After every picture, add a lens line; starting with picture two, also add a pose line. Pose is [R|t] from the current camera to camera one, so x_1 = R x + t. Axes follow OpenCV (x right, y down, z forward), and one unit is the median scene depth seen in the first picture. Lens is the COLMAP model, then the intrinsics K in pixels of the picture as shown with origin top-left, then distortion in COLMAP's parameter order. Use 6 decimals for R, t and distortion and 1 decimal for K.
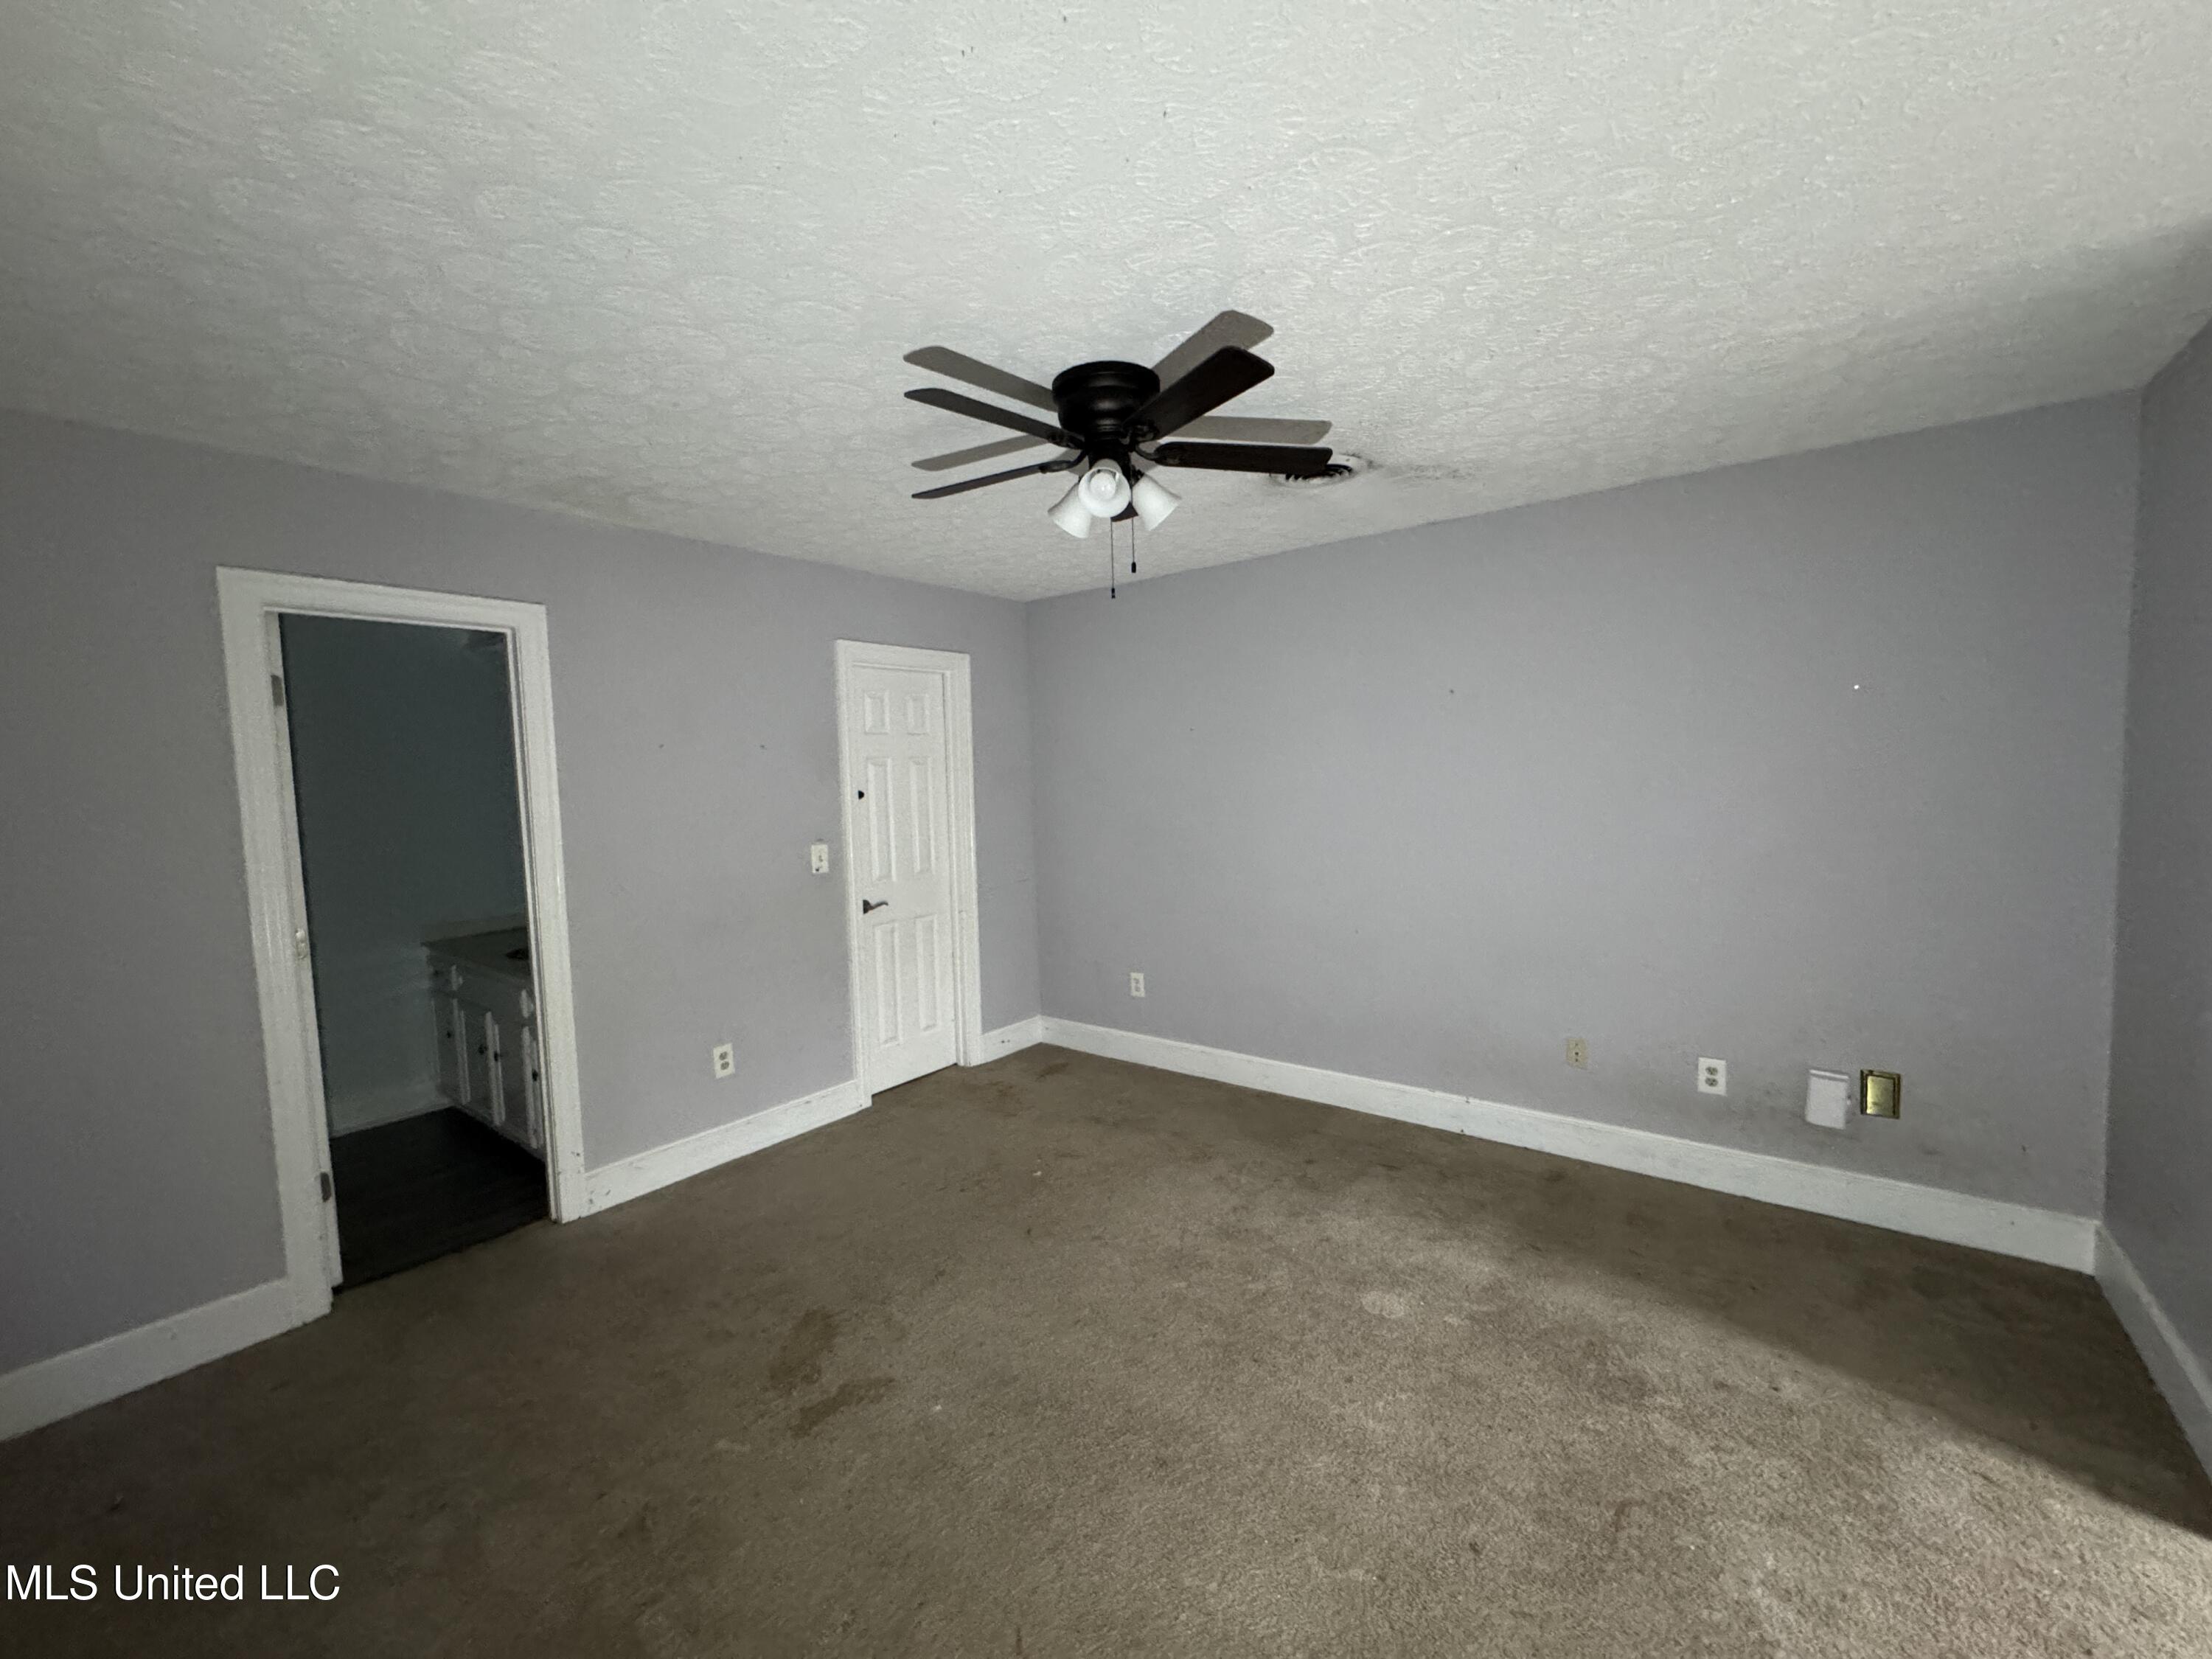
lens RADIAL K [[877.6, 0, 1106.0], [0, 877.6, 829.5], [0, 0, 1]] dist [0.001758, 0.000213]
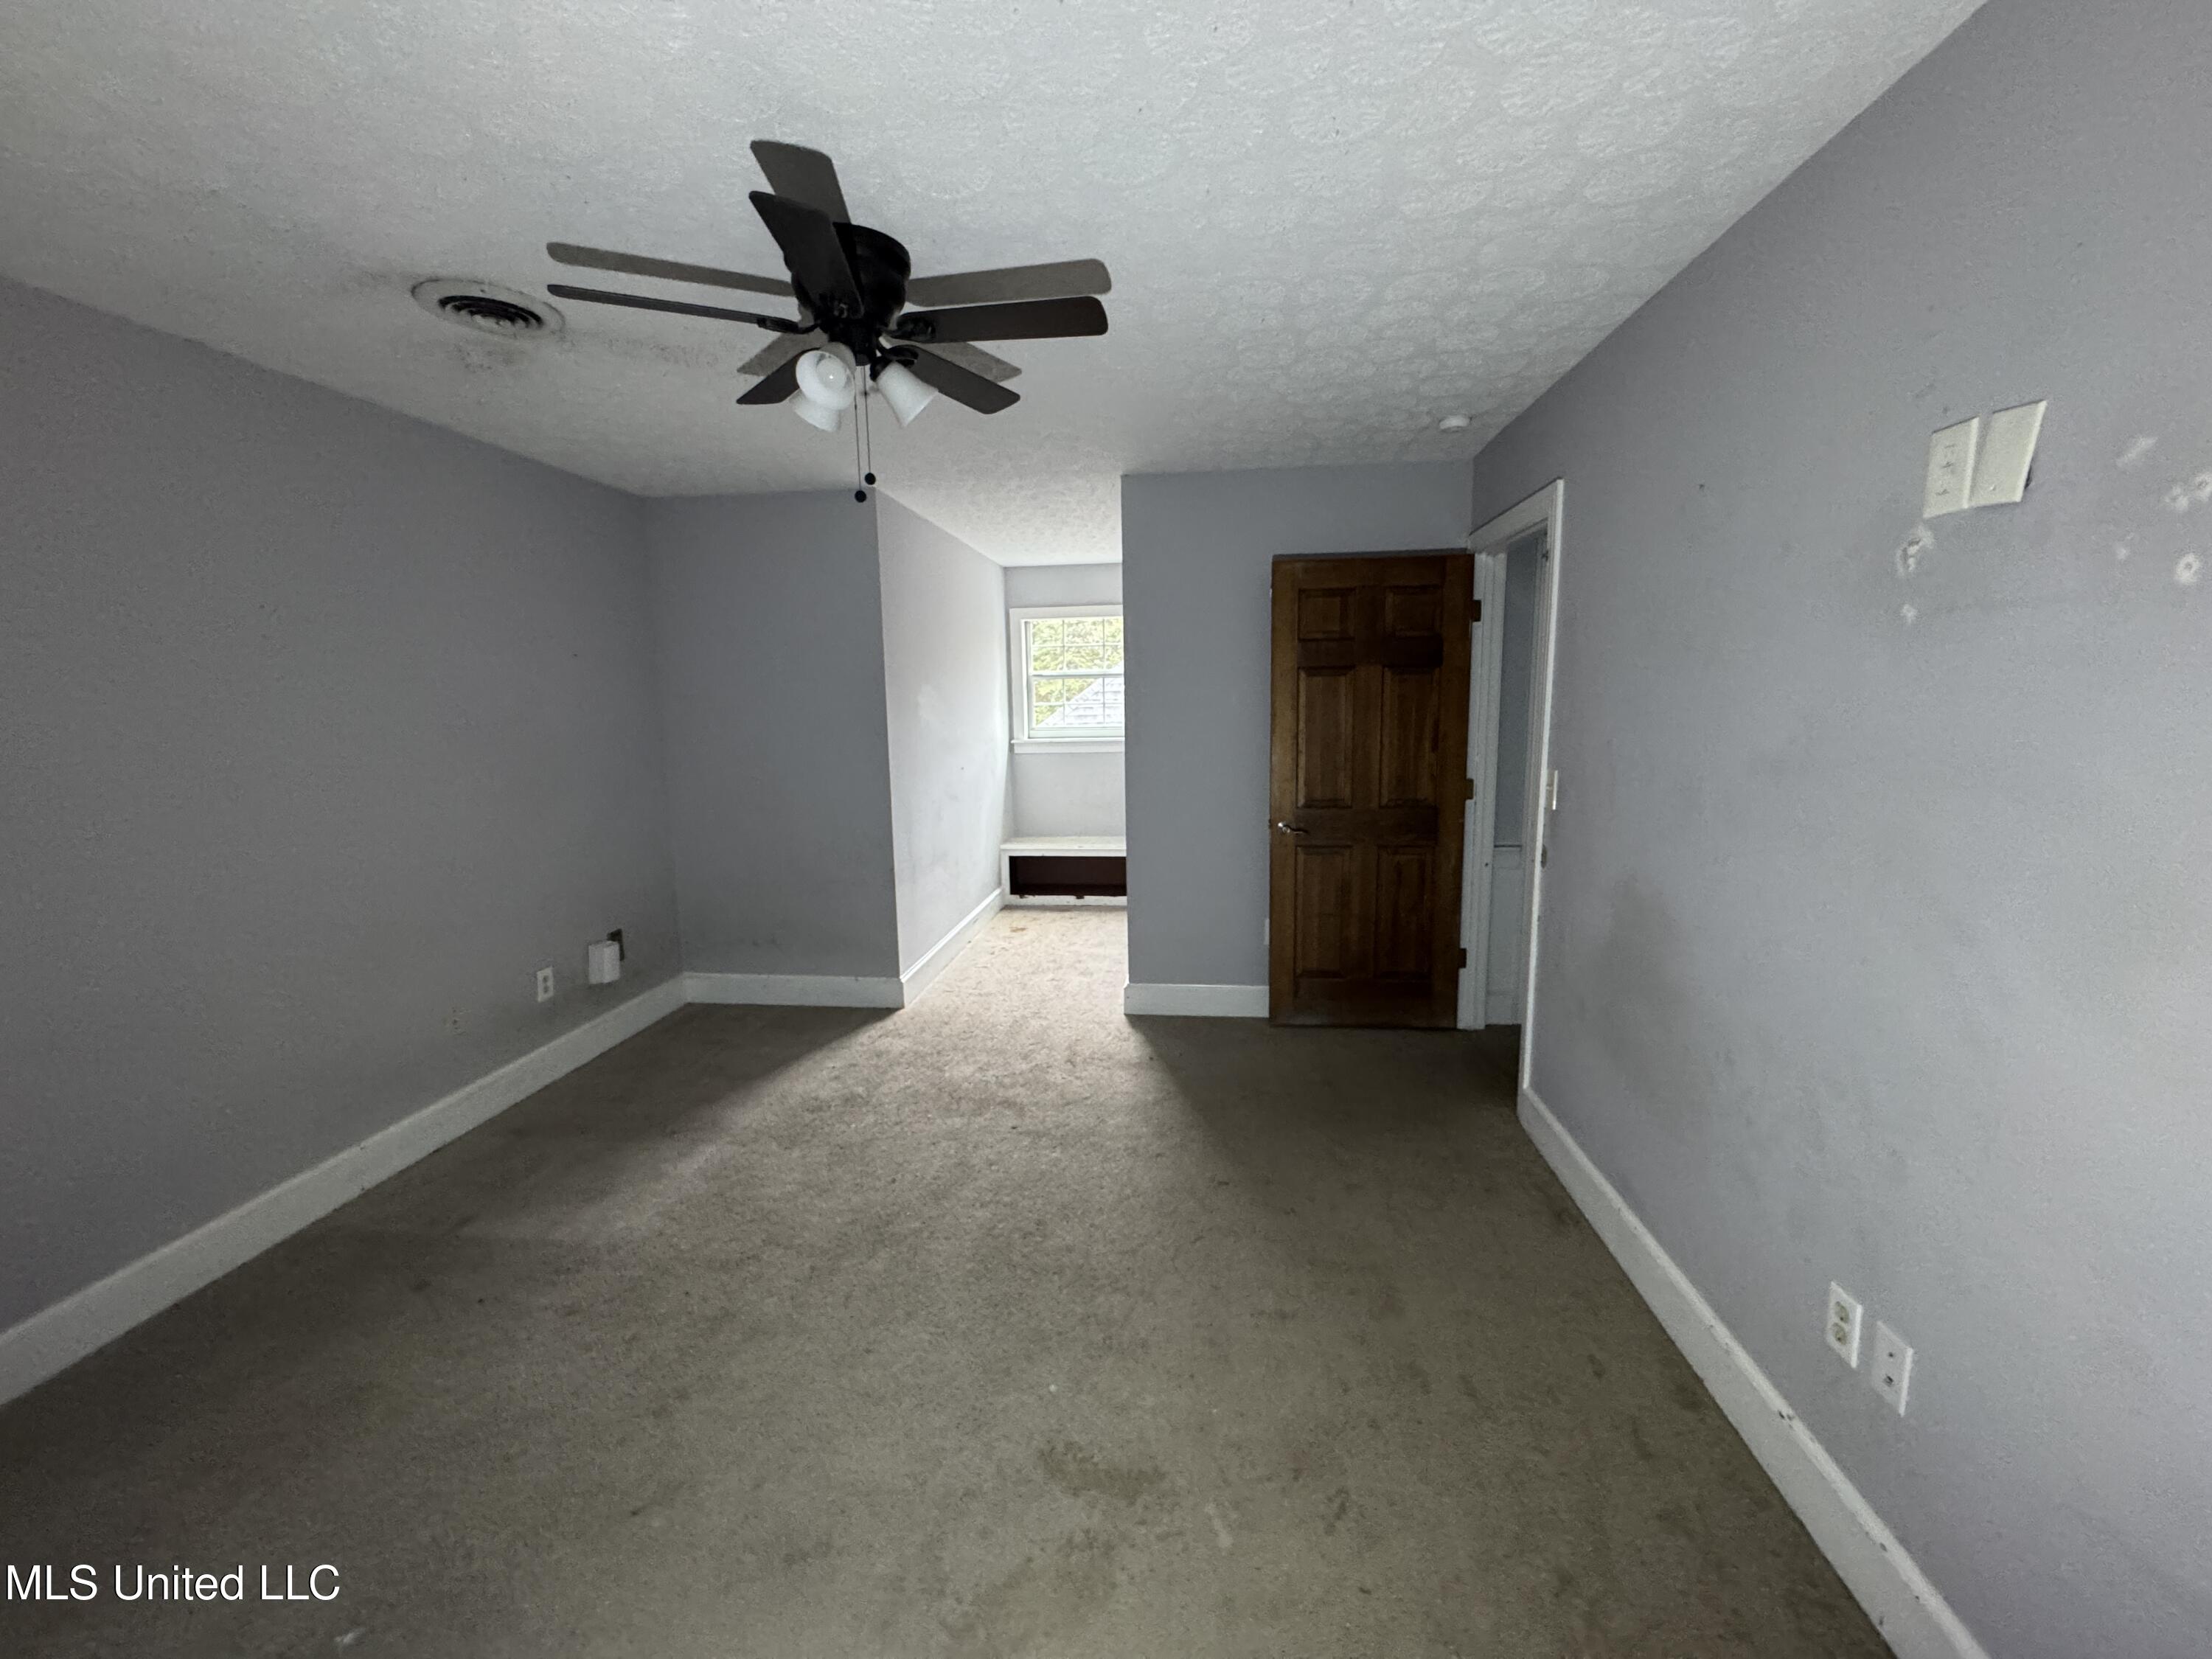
lens RADIAL K [[877.6, 0, 1106.0], [0, 877.6, 829.5], [0, 0, 1]] dist [0.001758, 0.000213]
pose [[-0.514272, -0.089223, 0.852973, -0.663111], [0.085589, 0.984269, 0.154559, -0.036077], [-0.853346, 0.152490, -0.498546, 0.920477]]
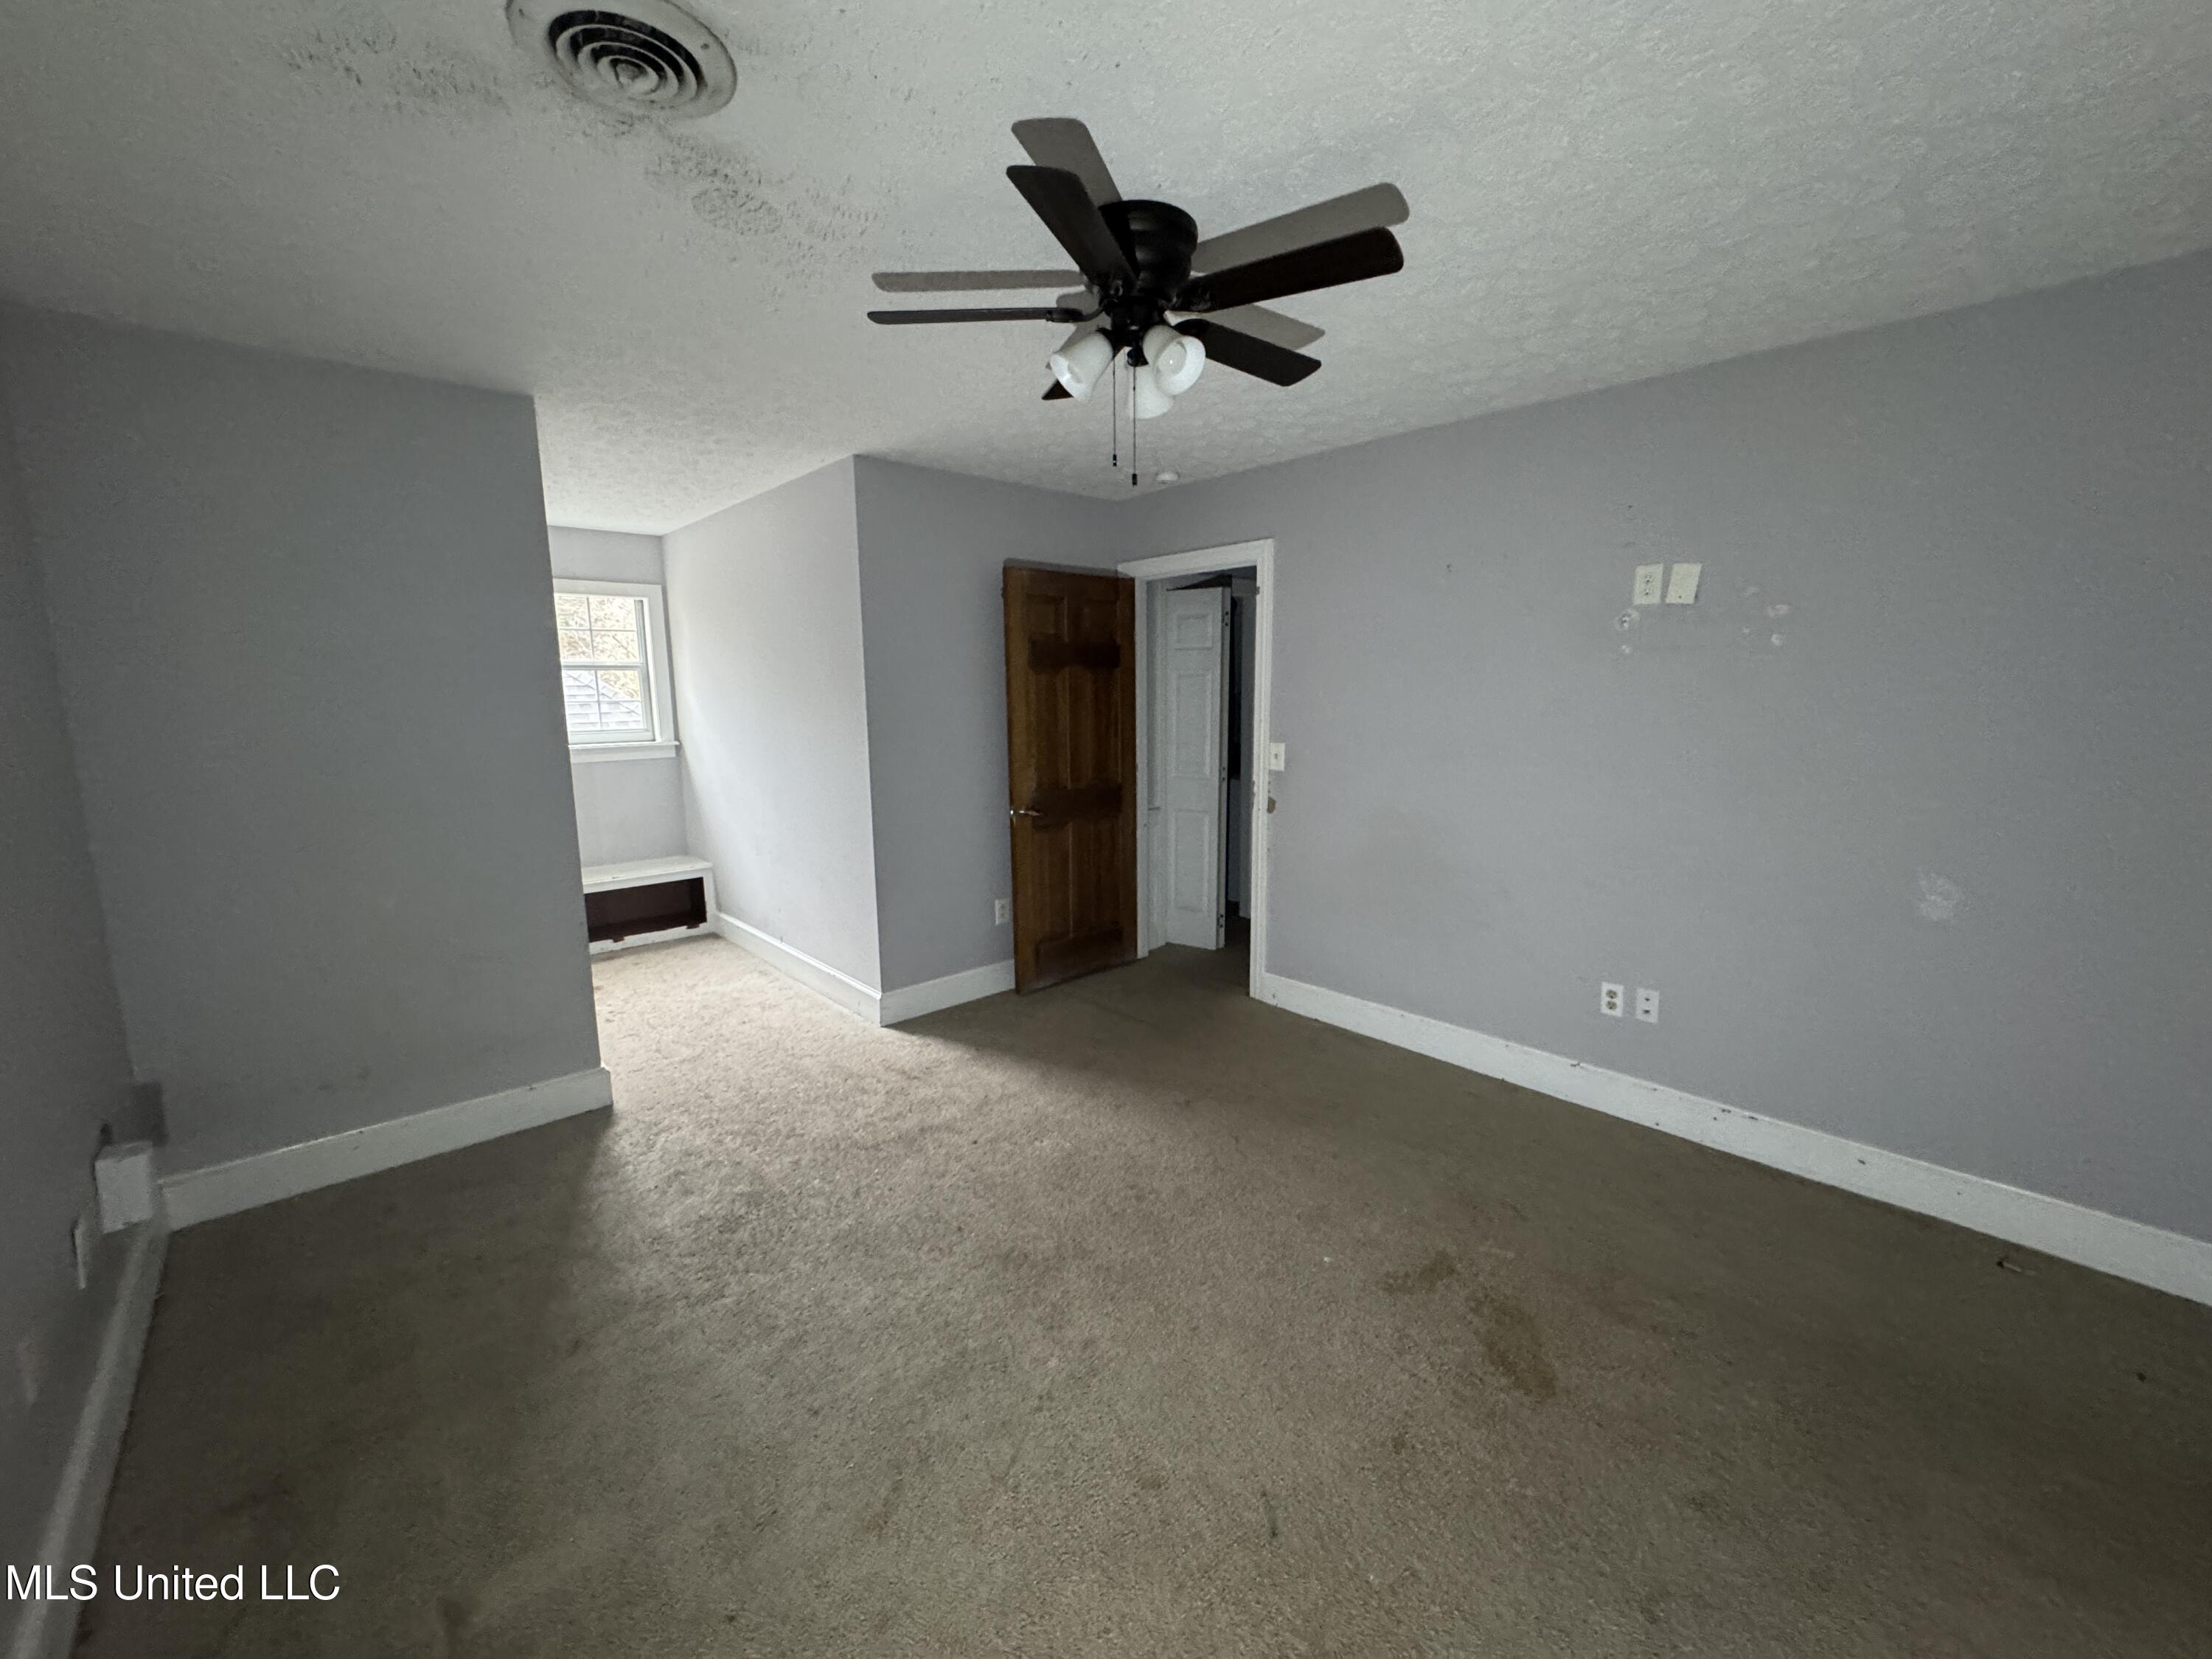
lens RADIAL K [[877.6, 0, 1106.0], [0, 877.6, 829.5], [0, 0, 1]] dist [0.001758, 0.000213]
pose [[-0.982661, 0.011959, 0.185025, -0.094341], [0.052373, 0.975182, 0.215121, -0.084360], [-0.177860, 0.221081, -0.958900, 1.384060]]
